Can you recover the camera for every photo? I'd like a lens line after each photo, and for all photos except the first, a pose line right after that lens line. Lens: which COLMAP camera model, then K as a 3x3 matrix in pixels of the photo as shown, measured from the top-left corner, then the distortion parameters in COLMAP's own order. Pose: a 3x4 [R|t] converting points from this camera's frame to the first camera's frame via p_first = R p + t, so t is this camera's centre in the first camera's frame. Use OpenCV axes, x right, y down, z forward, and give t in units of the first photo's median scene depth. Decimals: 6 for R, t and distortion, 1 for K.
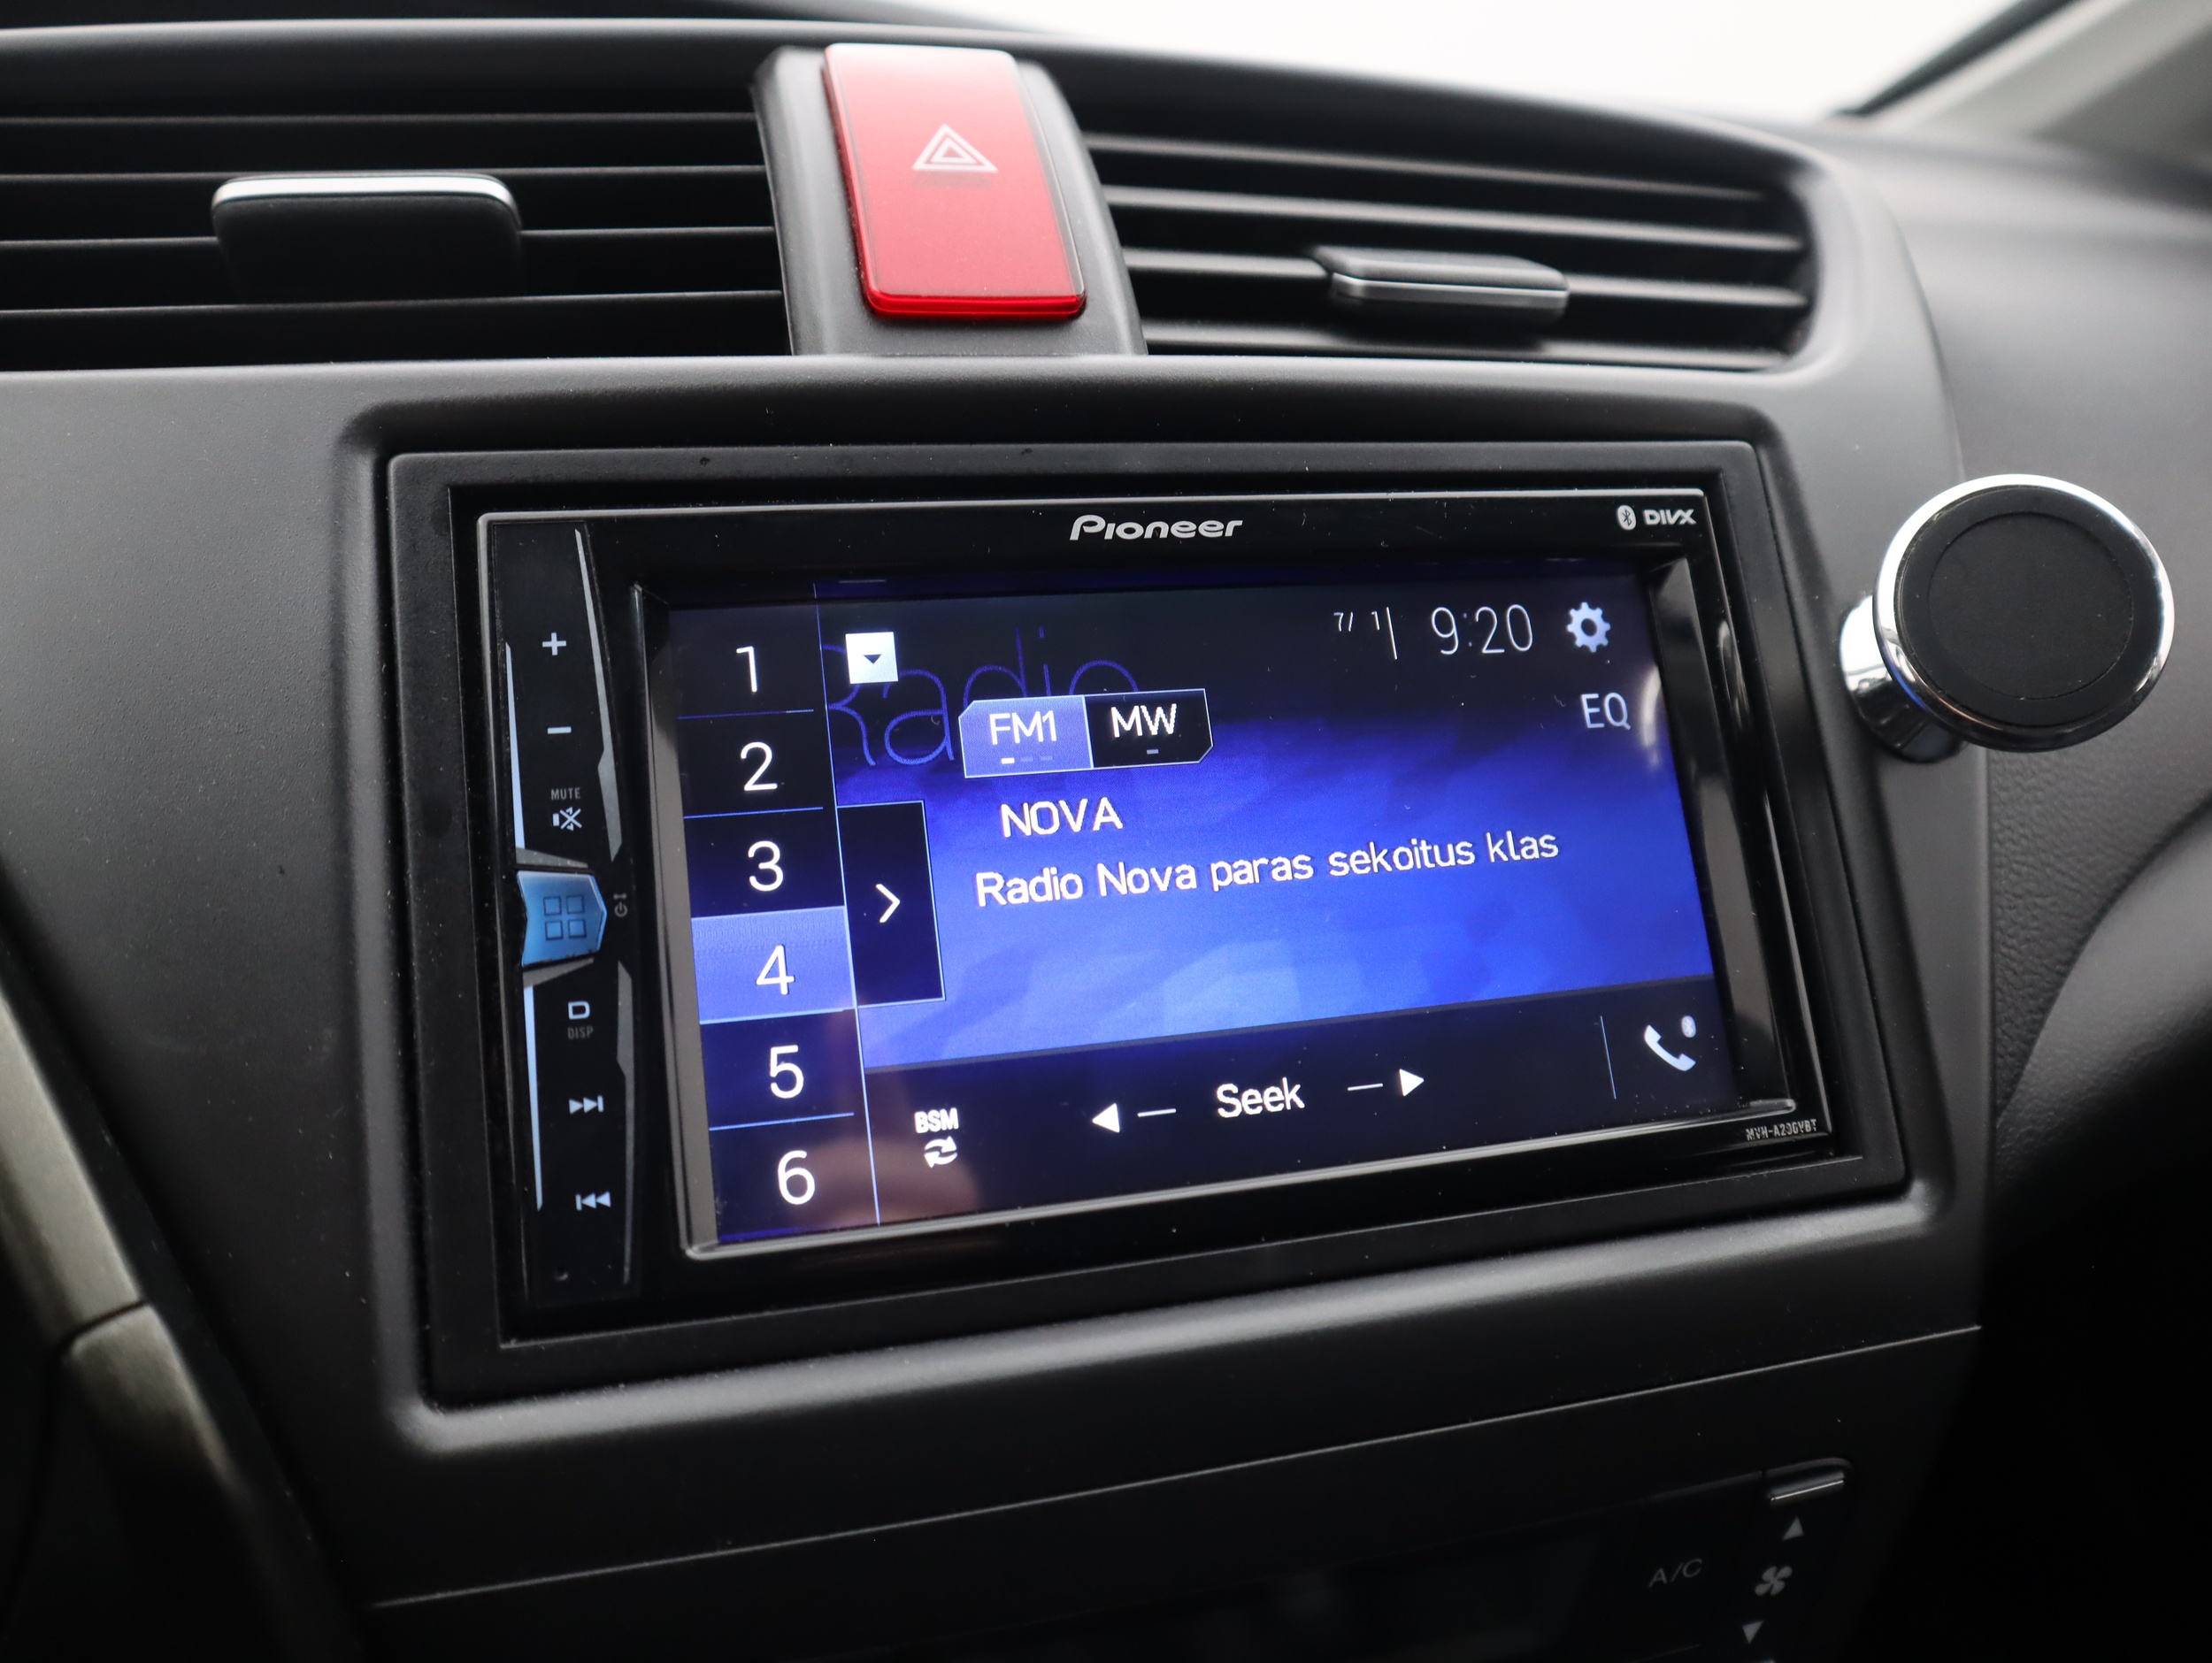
lens RADIAL K [[1847.0, 0, 1106.0], [0, 1847.0, 831.5], [0, 0, 1]] dist [-0.102599, 0.108218]
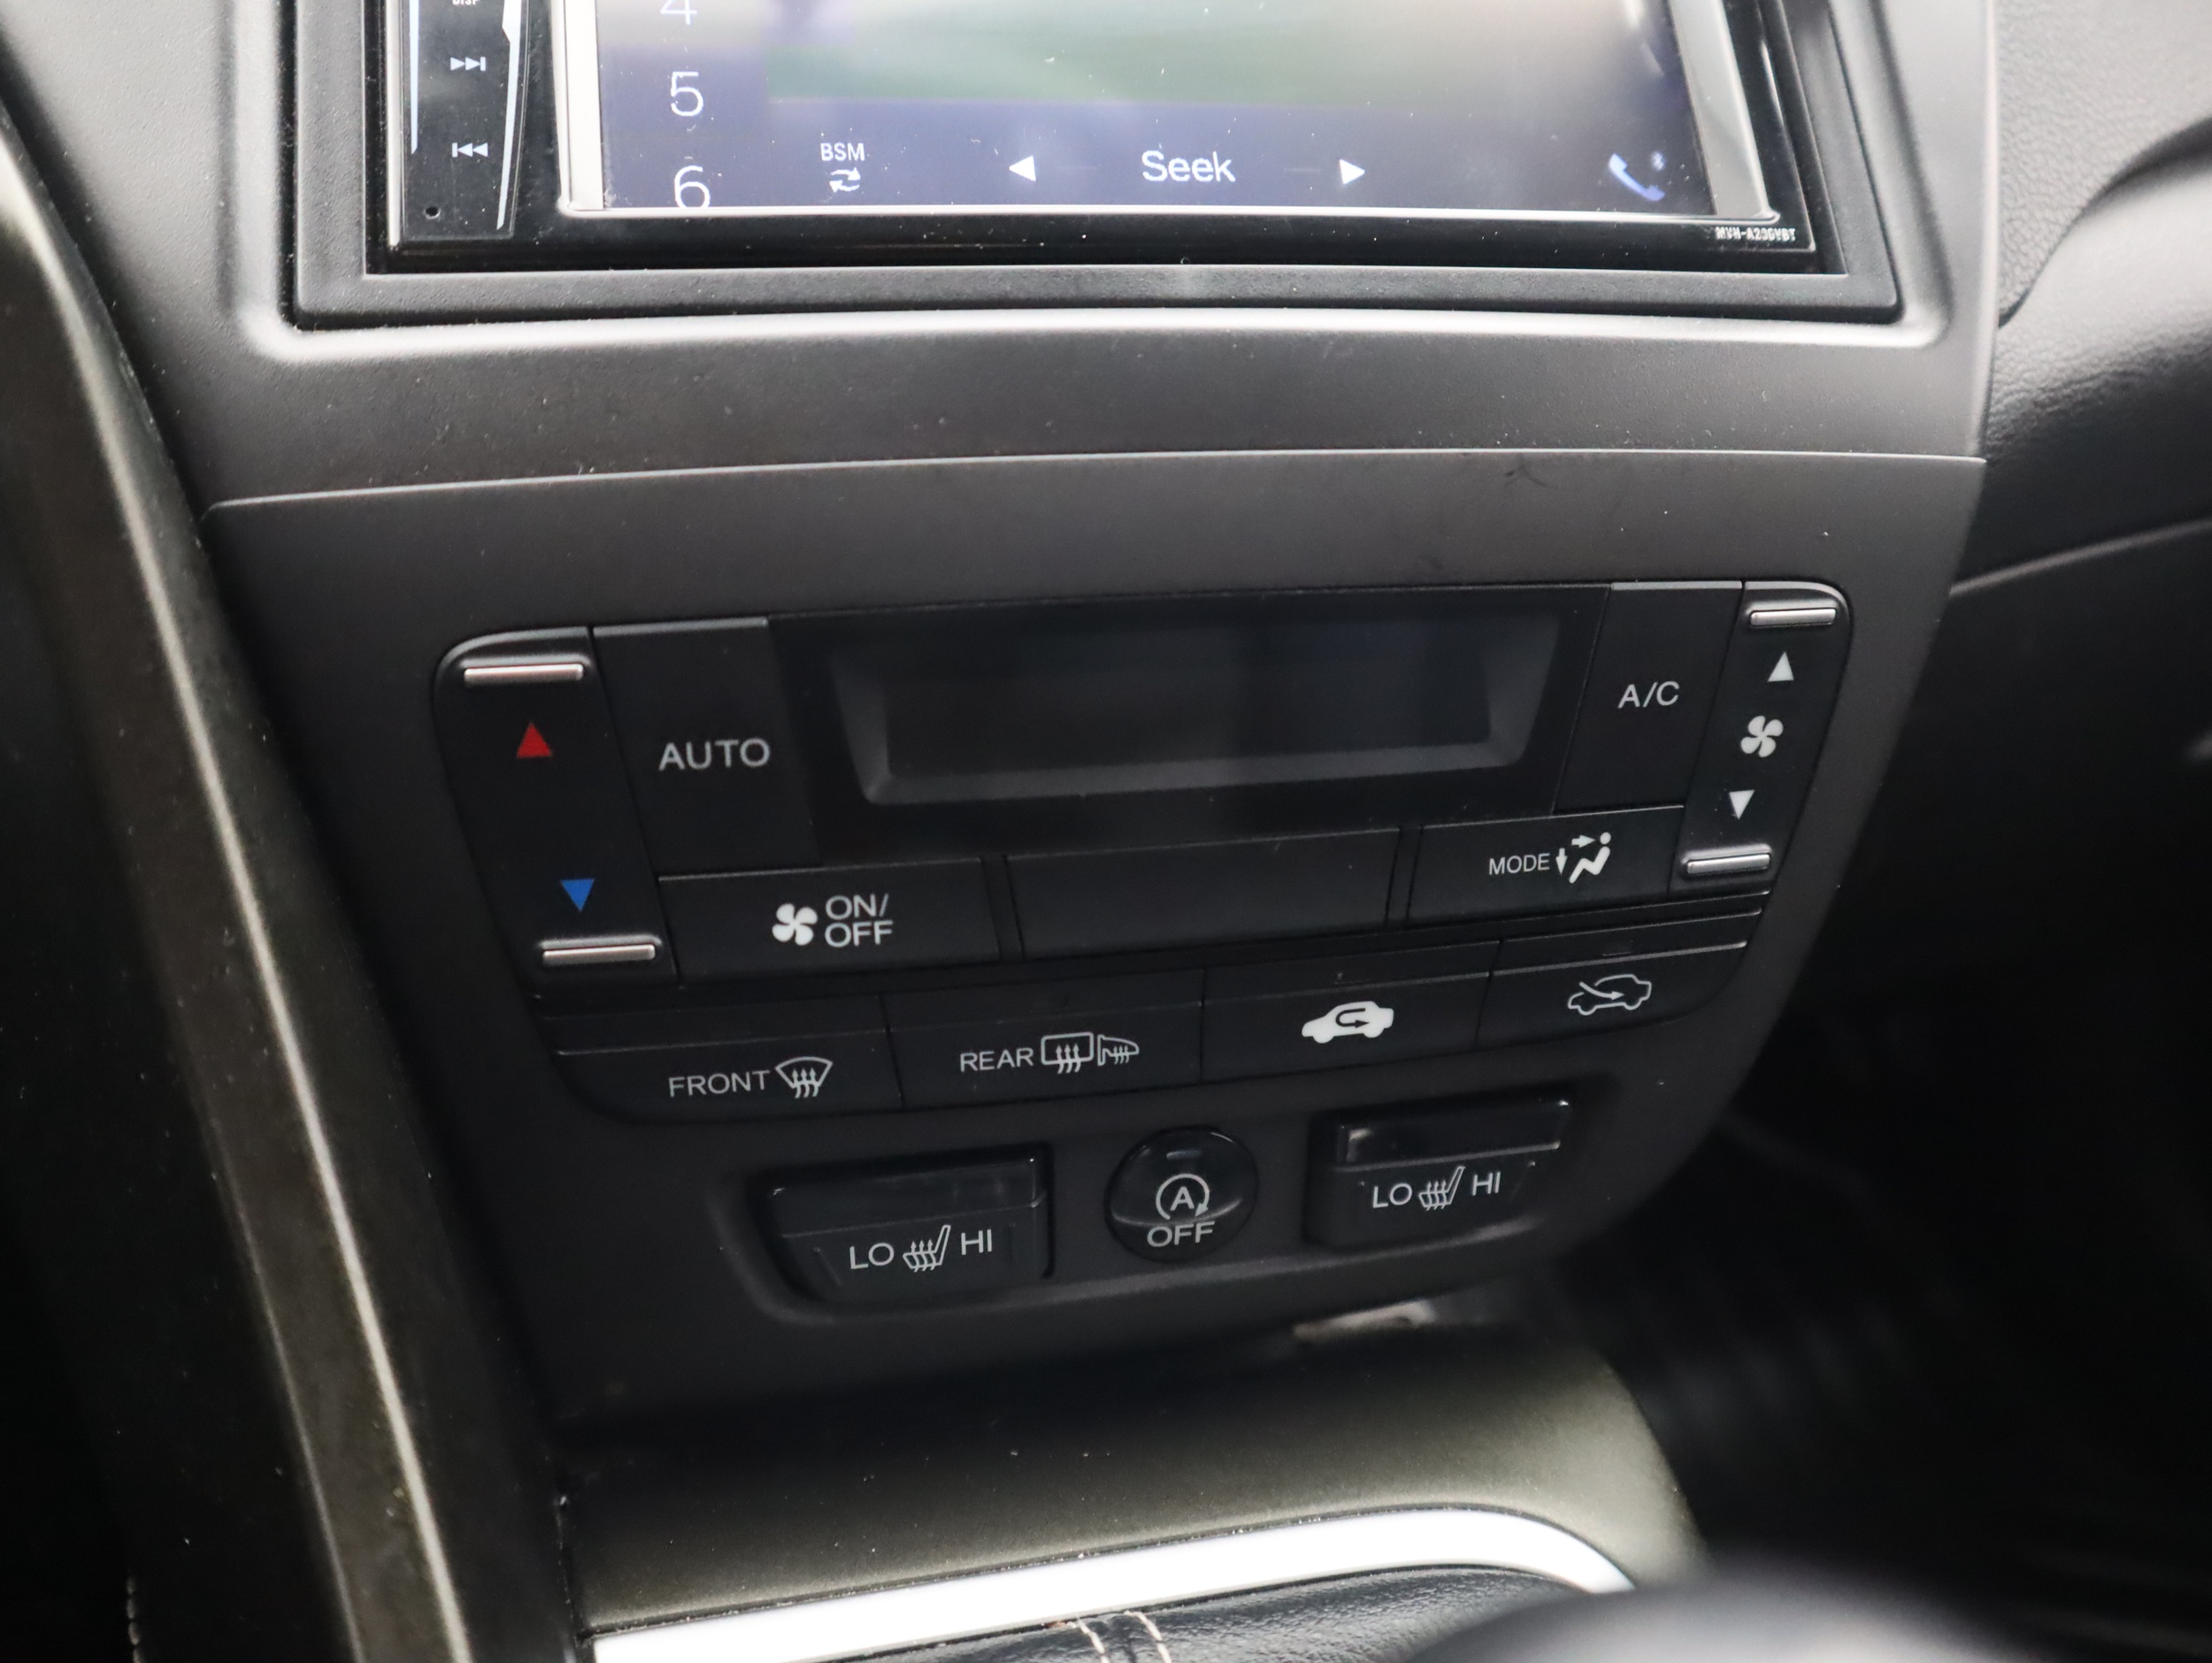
lens RADIAL K [[1847.0, 0, 1106.0], [0, 1847.0, 831.5], [0, 0, 1]] dist [-0.102599, 0.108218]
pose [[0.998308, 0.000477, -0.058143, 0.096600], [-0.001562, 0.999826, -0.018610, 0.506796], [0.058124, 0.018669, 0.998135, 0.062632]]
